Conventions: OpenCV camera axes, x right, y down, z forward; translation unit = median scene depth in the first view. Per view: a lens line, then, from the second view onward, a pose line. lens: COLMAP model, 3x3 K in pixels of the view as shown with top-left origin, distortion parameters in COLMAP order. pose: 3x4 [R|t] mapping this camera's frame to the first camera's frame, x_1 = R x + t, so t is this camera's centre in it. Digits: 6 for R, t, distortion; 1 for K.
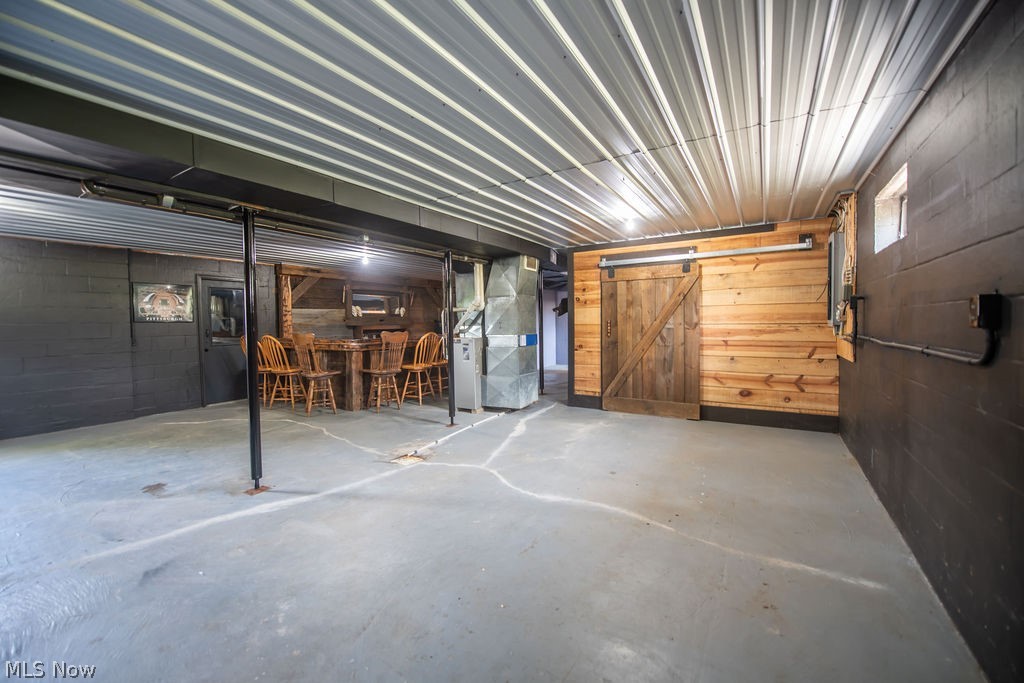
lens RADIAL K [[407.2, 0, 514.0], [0, 407.2, 337.0], [0, 0, 1]] dist [-0.020796, -0.000502]
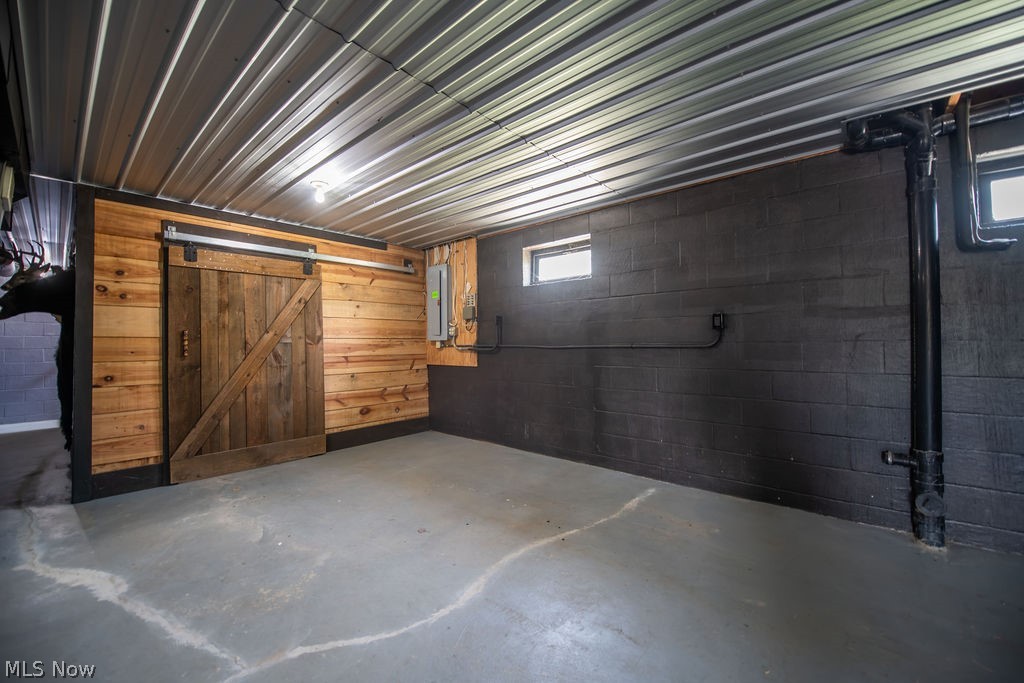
lens RADIAL K [[407.2, 0, 514.0], [0, 407.2, 337.0], [0, 0, 1]] dist [-0.020796, -0.000502]
pose [[0.152522, 0.025853, 0.987962, -0.317225], [0.043961, 0.998491, -0.032915, 0.011113], [-0.987322, 0.048452, 0.151155, 0.484834]]
